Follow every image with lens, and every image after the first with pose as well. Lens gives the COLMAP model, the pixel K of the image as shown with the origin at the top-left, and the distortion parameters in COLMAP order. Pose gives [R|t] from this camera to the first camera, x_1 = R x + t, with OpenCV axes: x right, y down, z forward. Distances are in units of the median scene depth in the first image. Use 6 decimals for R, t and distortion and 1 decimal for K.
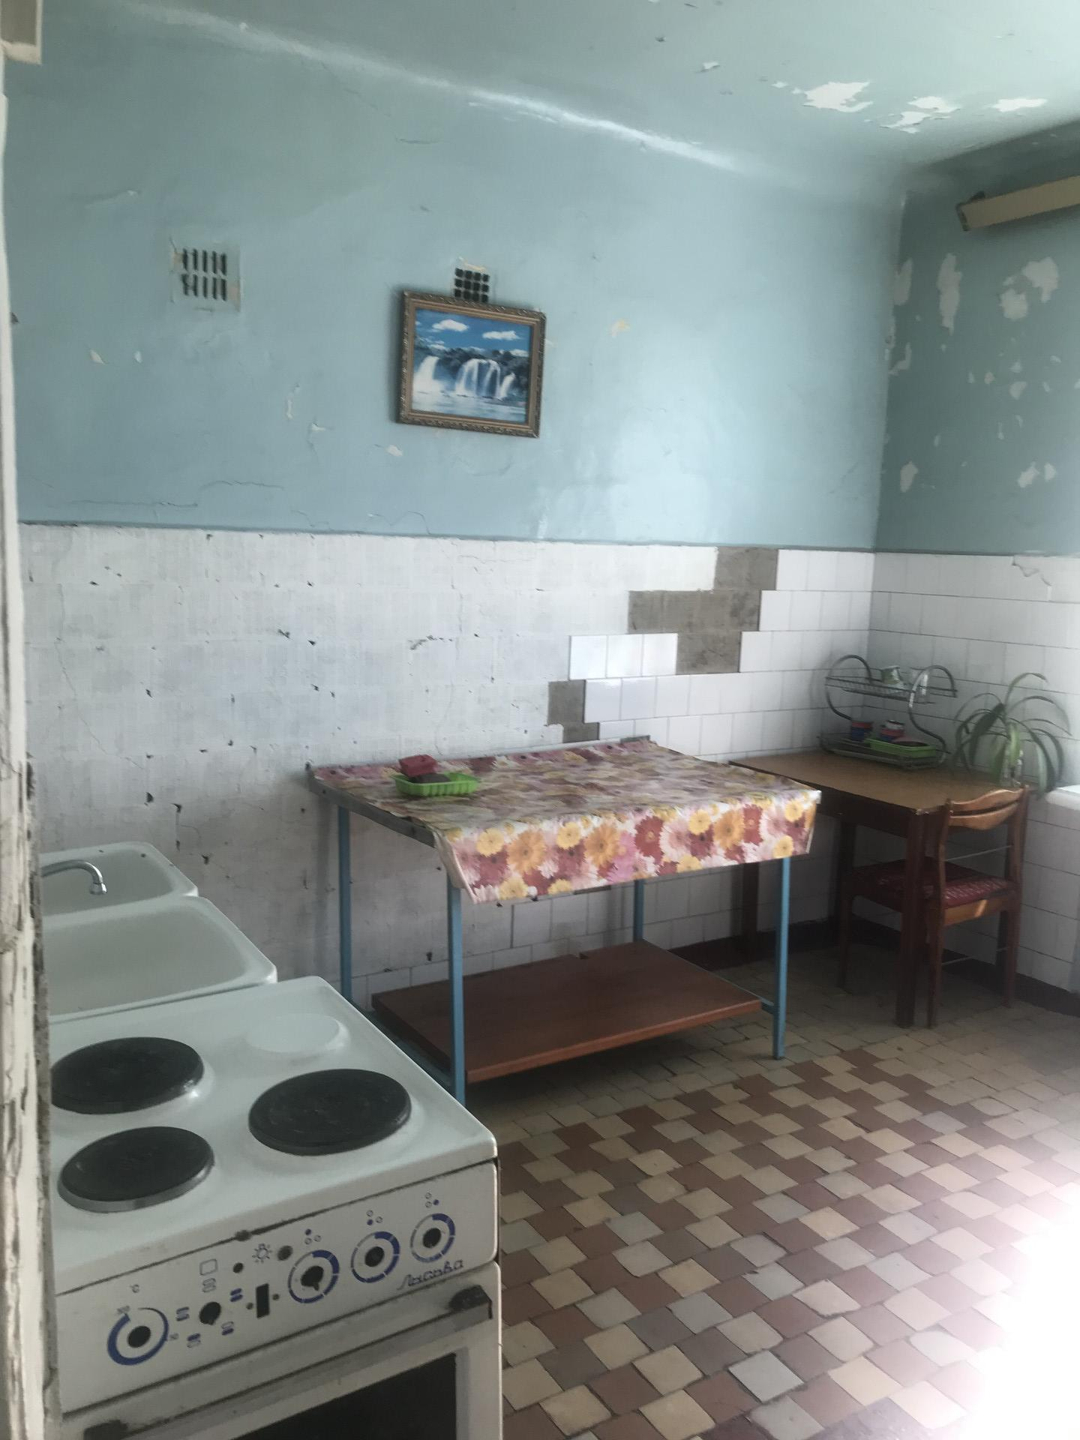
lens RADIAL K [[1166.7, 0, 540.0], [0, 1166.7, 720.0], [0, 0, 1]] dist [-0.053779, 0.104588]
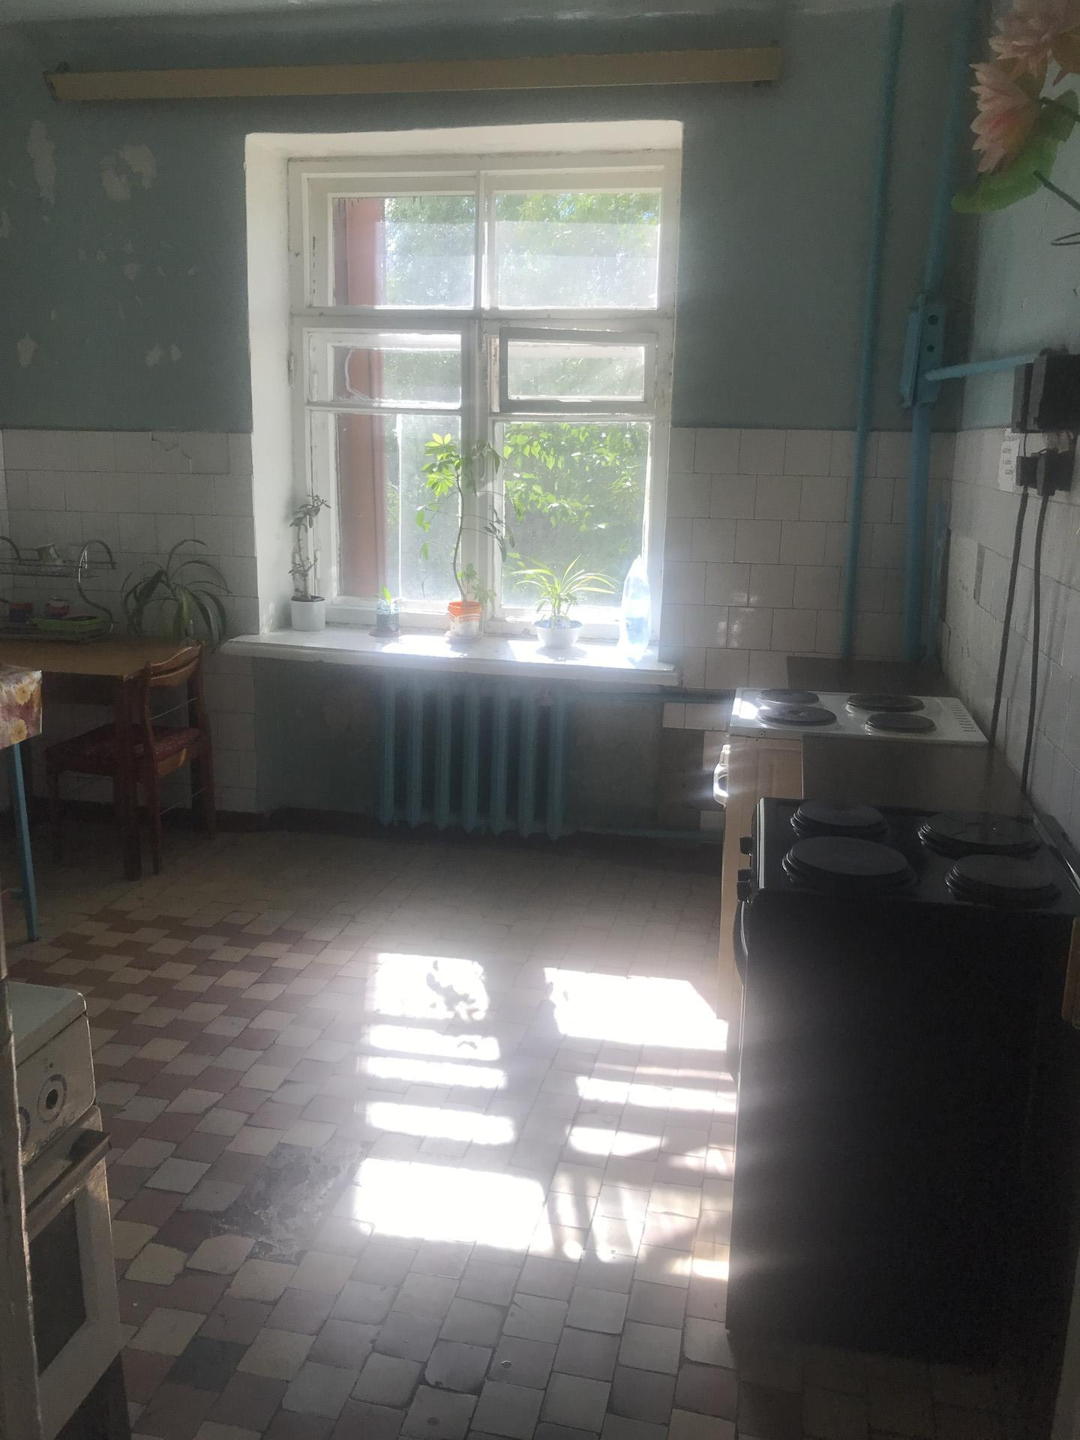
lens RADIAL K [[1158.7, 0, 540.0], [0, 1158.7, 720.0], [0, 0, 1]] dist [-0.002728, -0.005429]
pose [[0.694537, -0.181893, 0.696084, -0.164202], [0.106705, 0.982856, 0.150360, -0.002281], [-0.711500, -0.030155, 0.702039, -0.019022]]
